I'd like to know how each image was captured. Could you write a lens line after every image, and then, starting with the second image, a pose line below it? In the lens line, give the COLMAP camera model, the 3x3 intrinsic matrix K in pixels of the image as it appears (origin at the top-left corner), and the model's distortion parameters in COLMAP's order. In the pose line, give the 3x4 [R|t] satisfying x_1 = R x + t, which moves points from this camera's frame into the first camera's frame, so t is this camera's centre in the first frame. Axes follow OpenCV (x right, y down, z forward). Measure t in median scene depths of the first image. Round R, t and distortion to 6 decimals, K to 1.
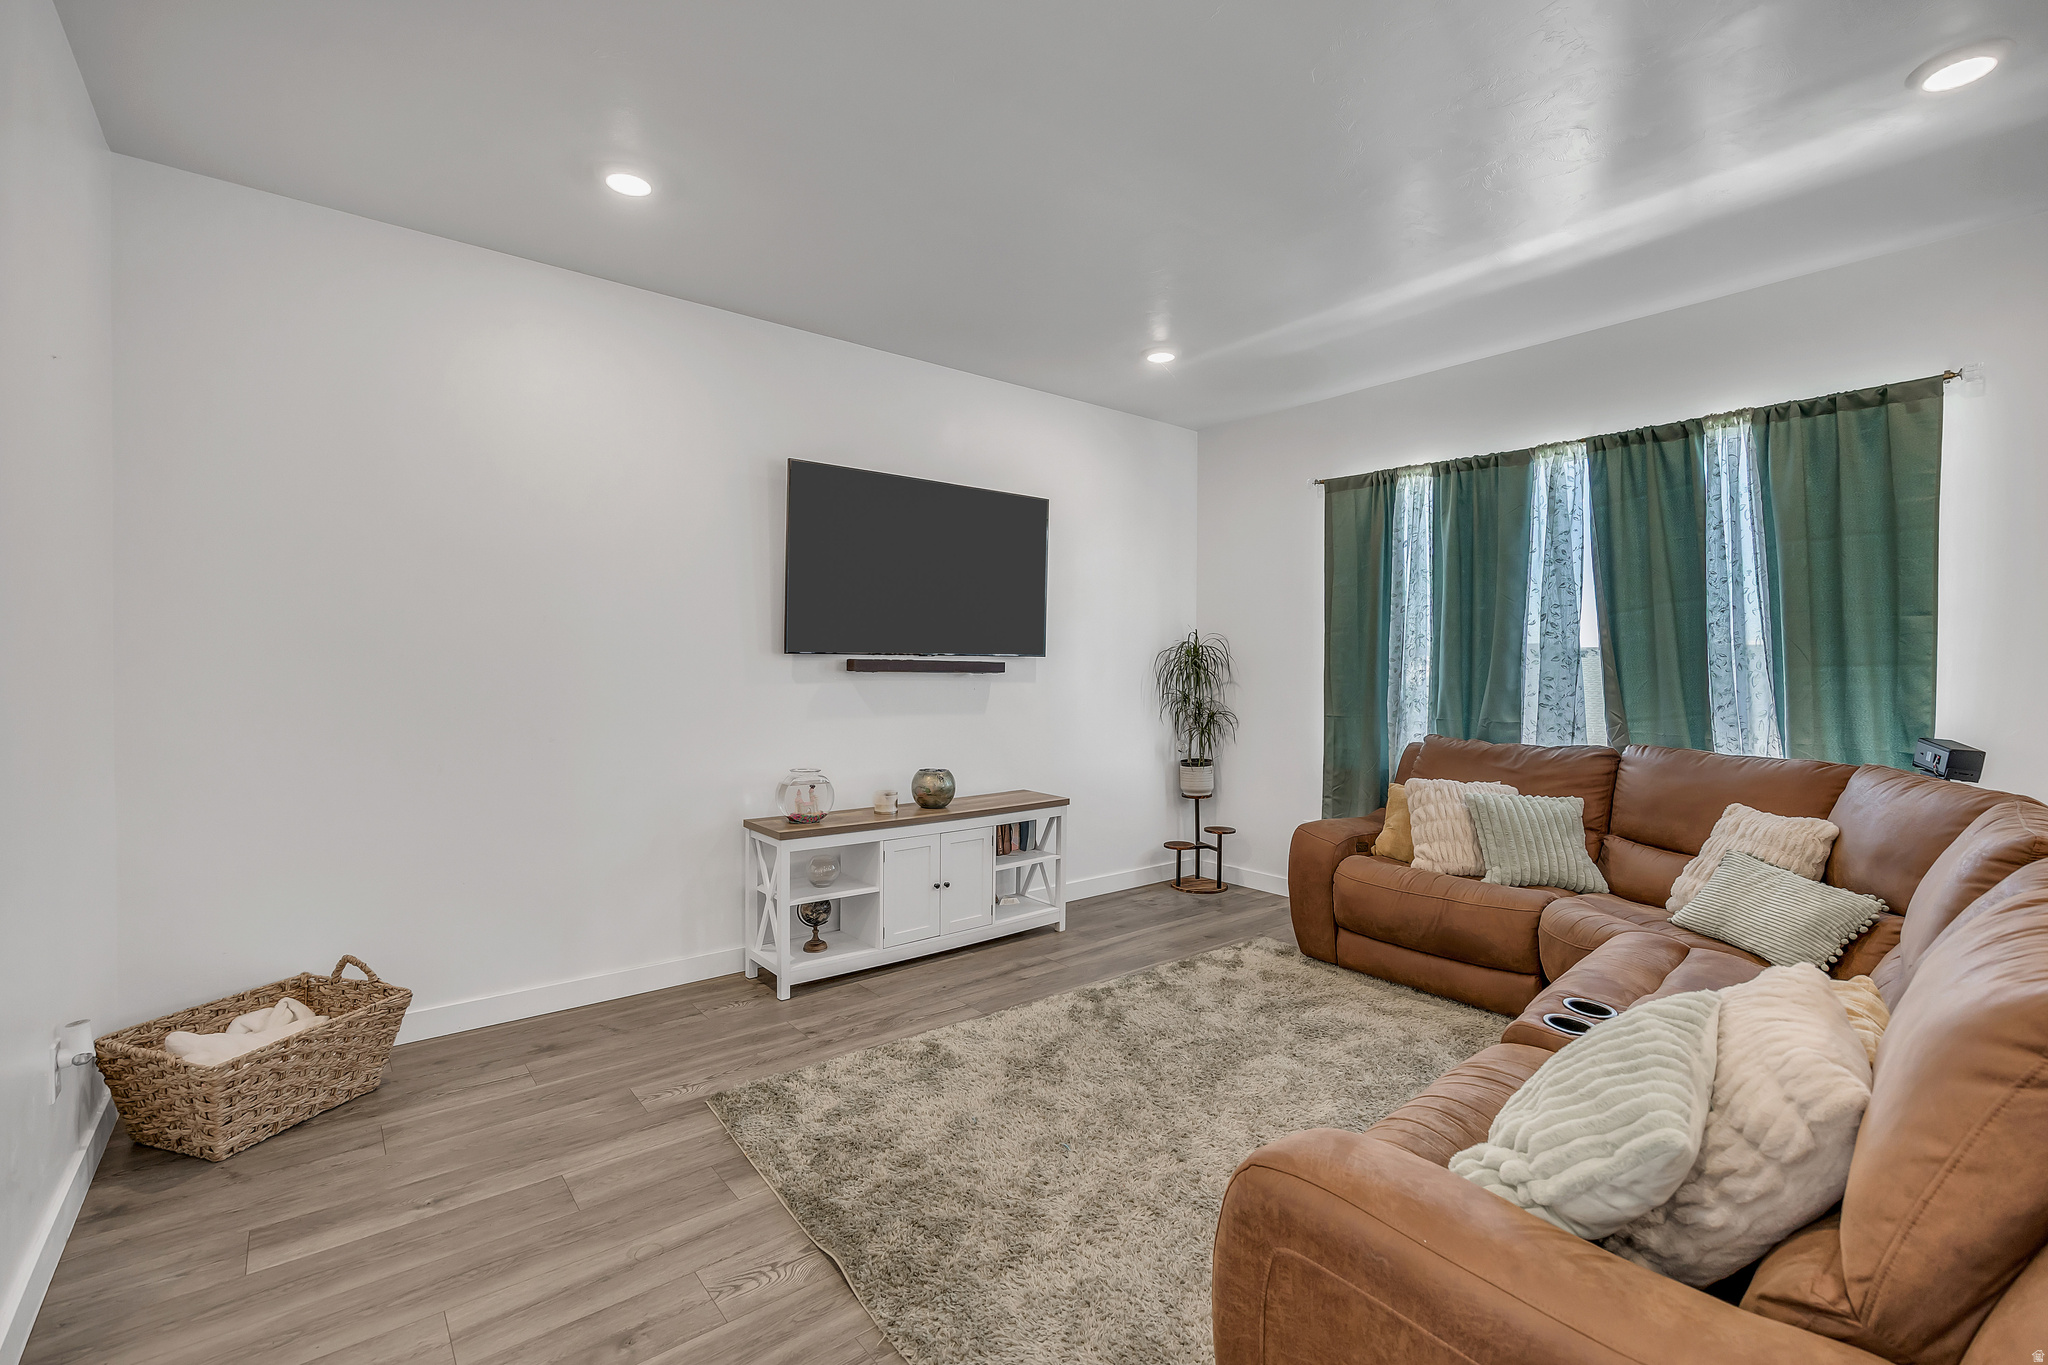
lens RADIAL K [[889.5, 0, 1021.2], [0, 889.5, 672.9], [0, 0, 1]] dist [-0.003635, 0.000111]
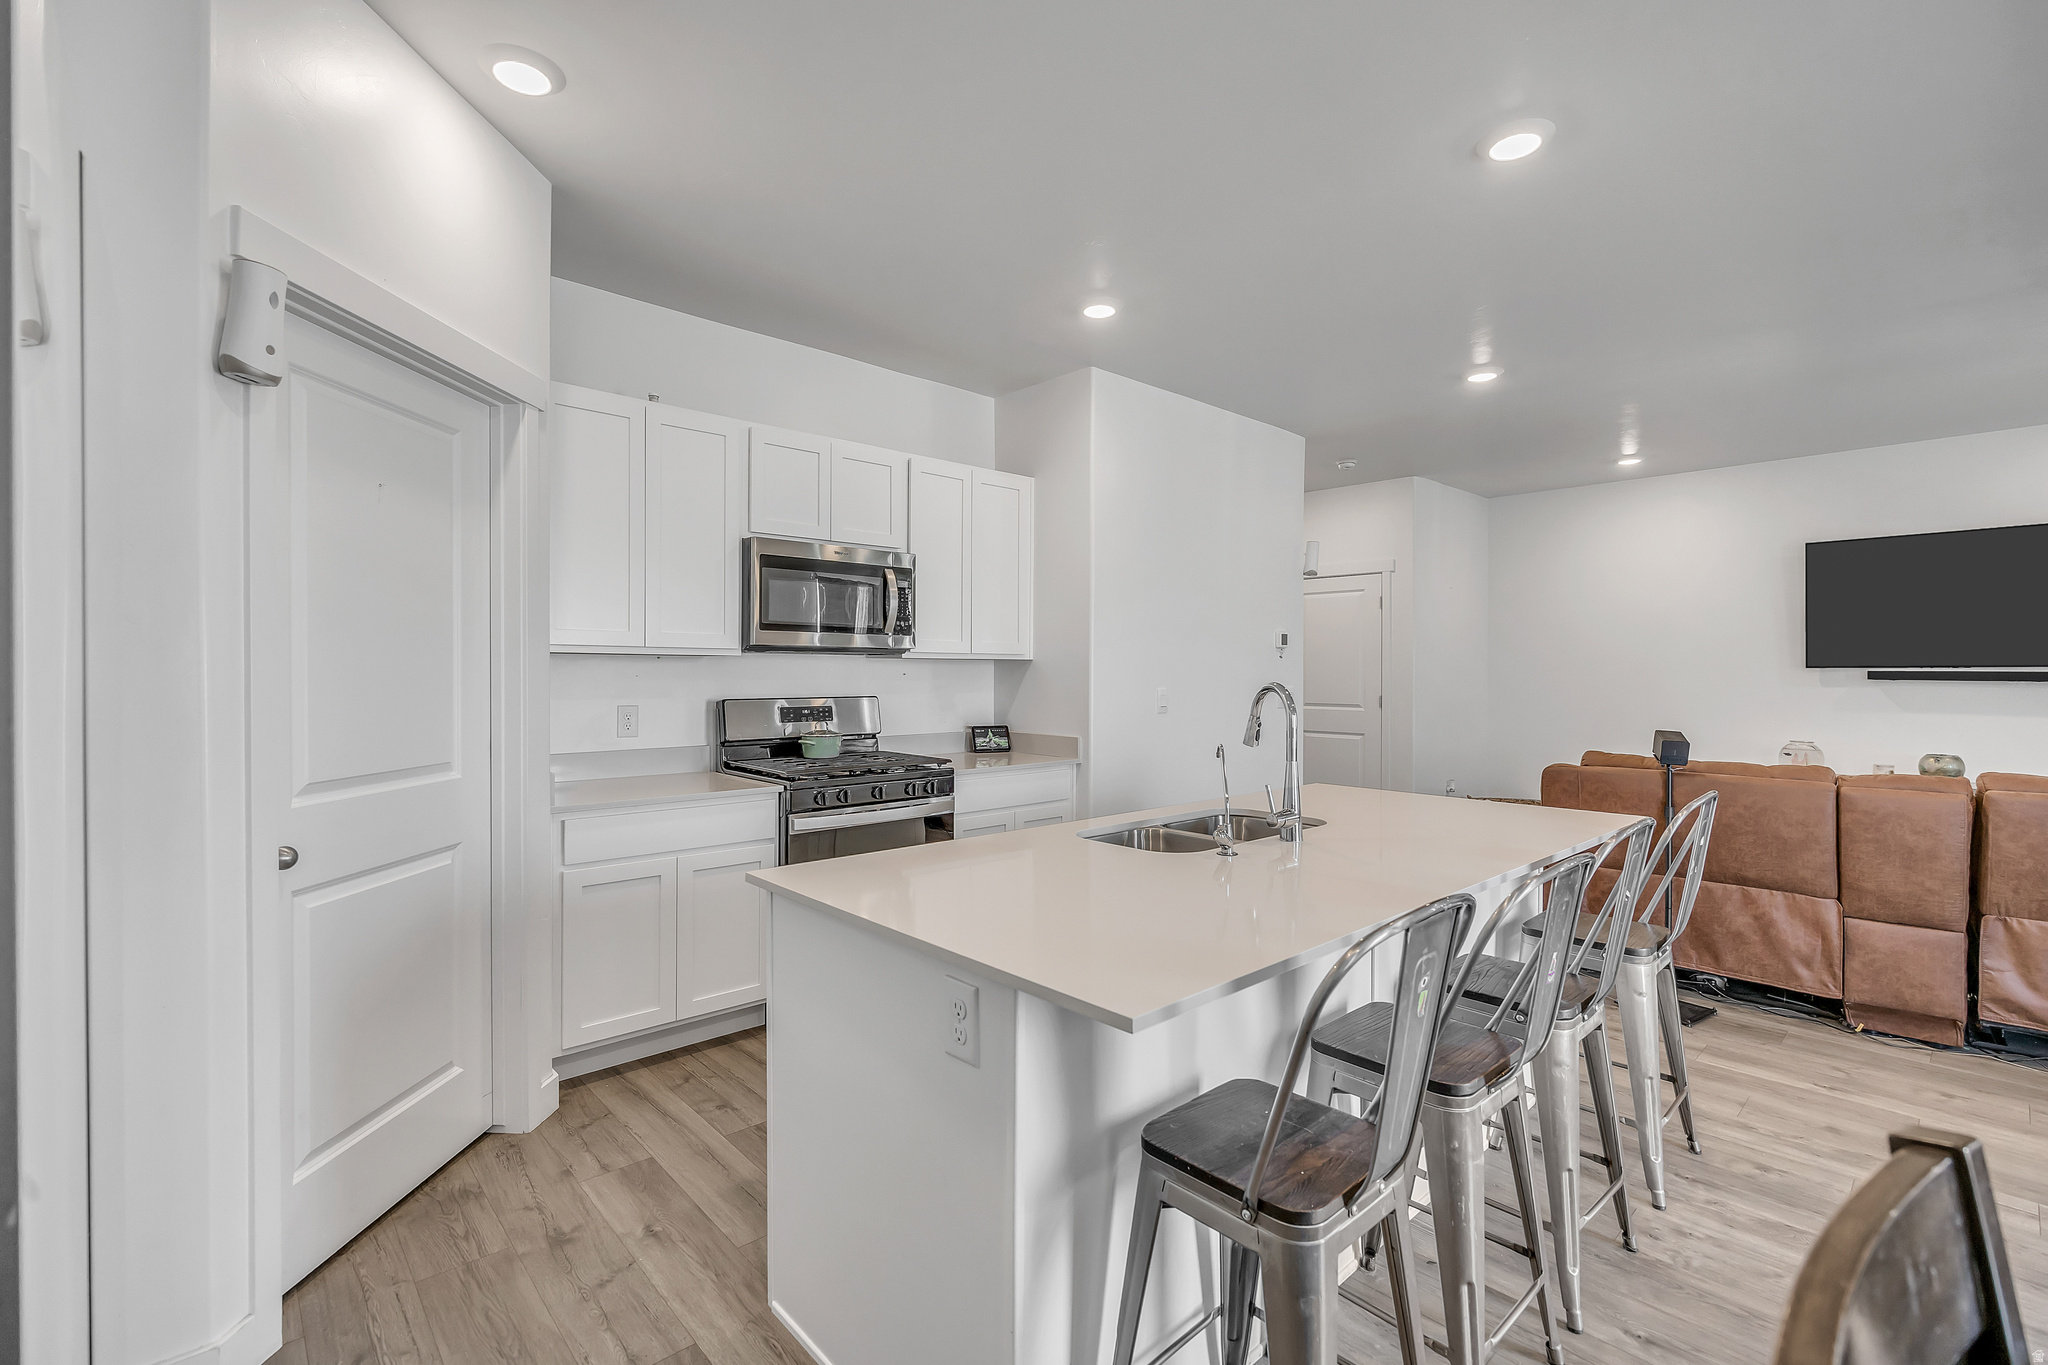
lens RADIAL K [[897.3, 0, 1050.5], [0, 897.3, 681.4], [0, 0, 1]] dist [0.031357, 0.000019]
pose [[0.086067, 0.005687, -0.996273, 1.250809], [-0.005265, 0.999972, 0.005253, 0.000043], [0.996275, 0.004794, 0.086094, -0.465507]]
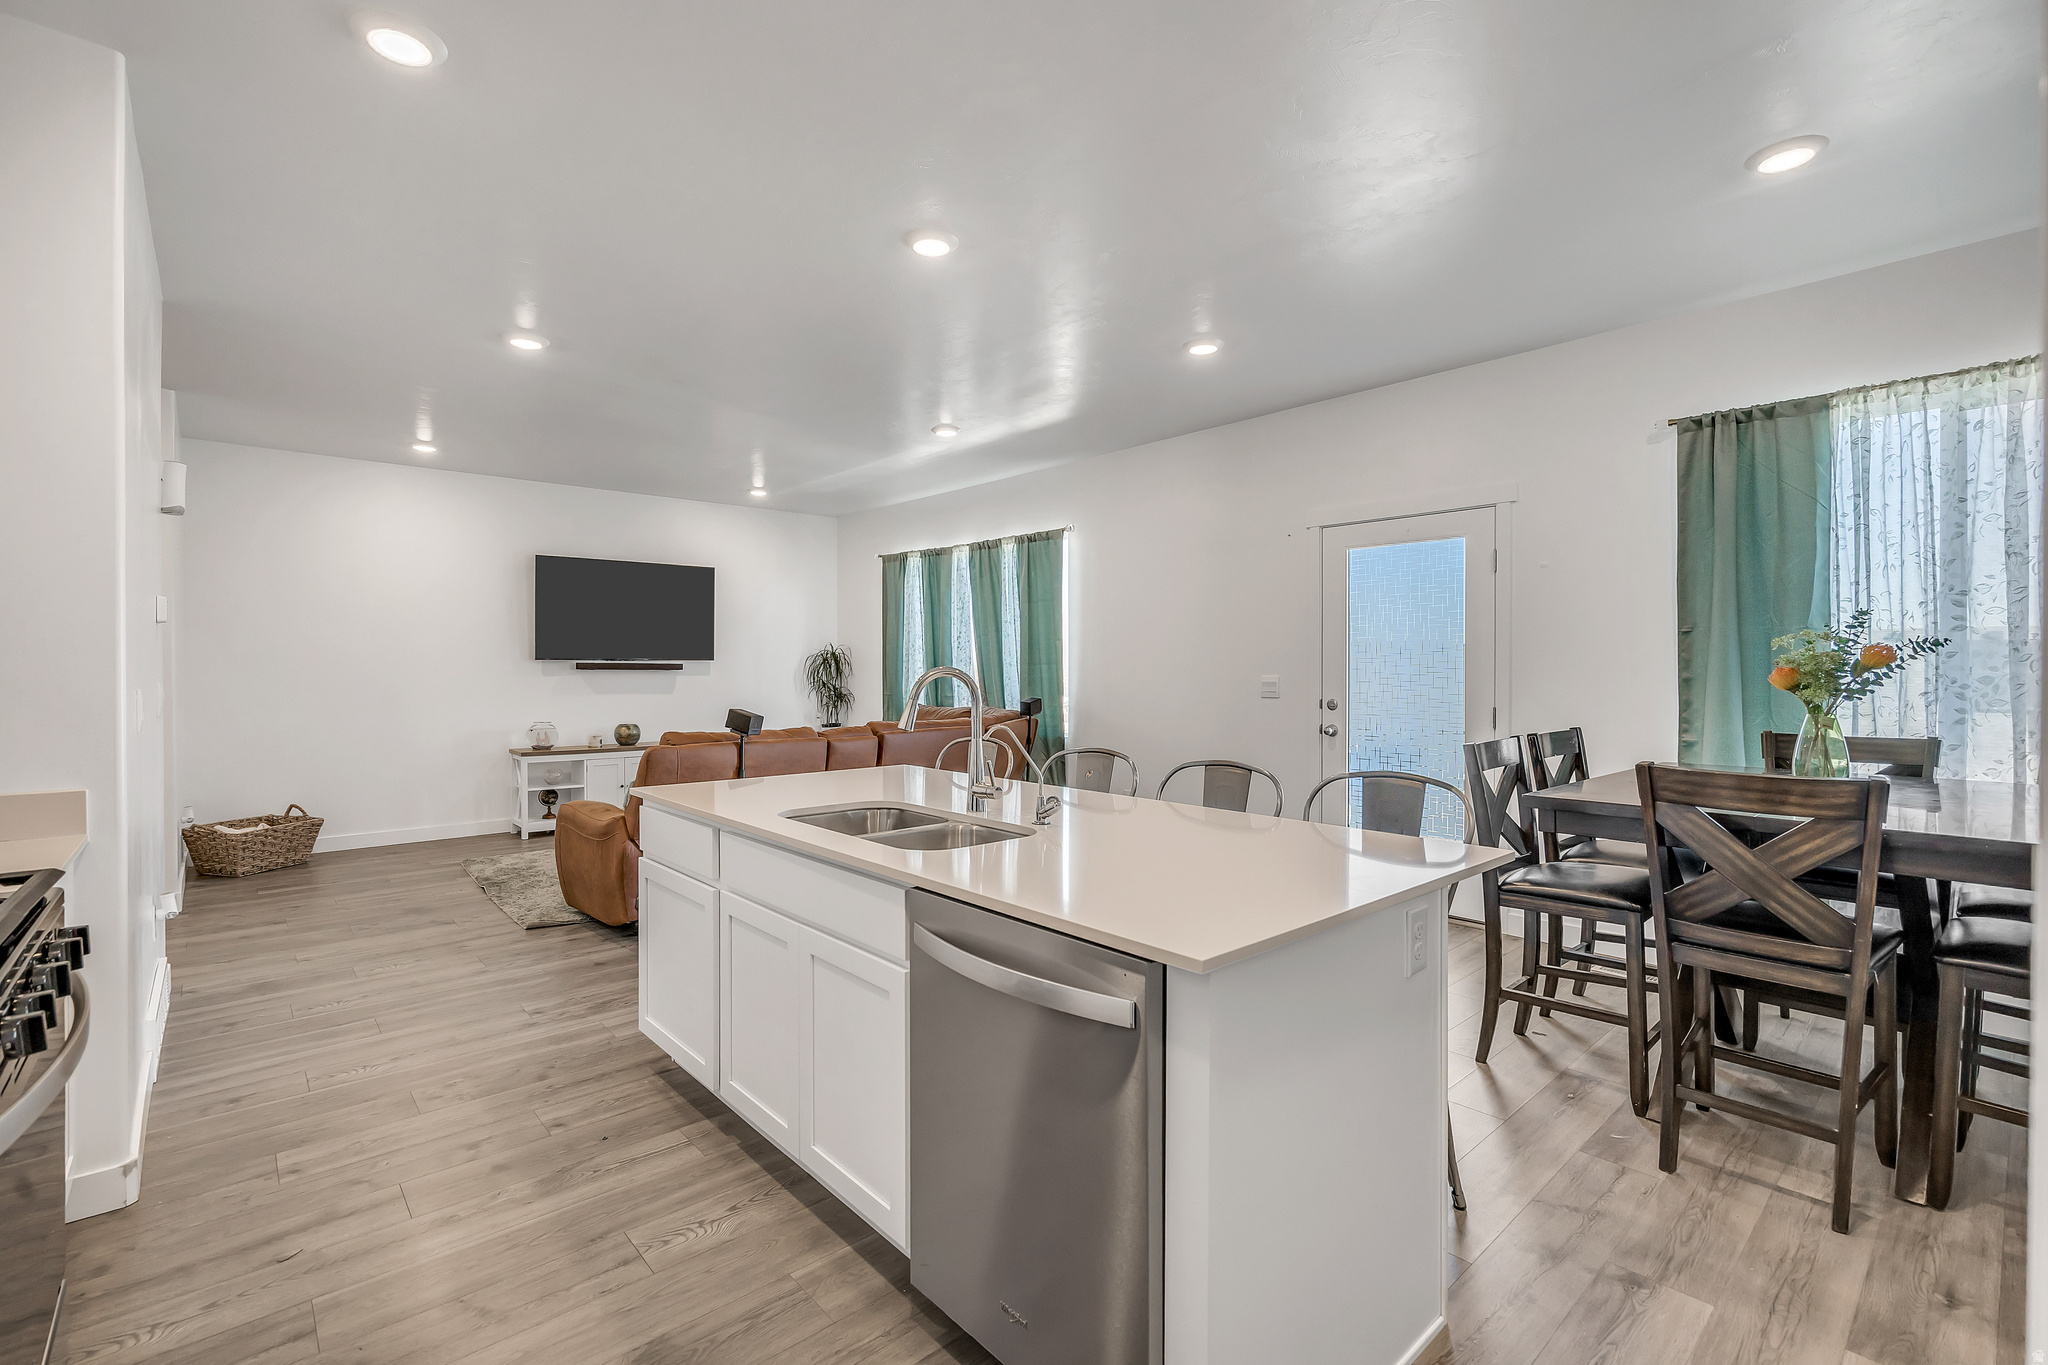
lens RADIAL K [[889.5, 0, 1021.2], [0, 889.5, 672.9], [0, 0, 1]] dist [-0.003635, 0.000111]
pose [[0.998618, -0.007183, 0.052063, 0.658538], [0.007039, 0.999971, 0.002941, 0.006140], [-0.052082, -0.002570, 0.998639, -0.911795]]
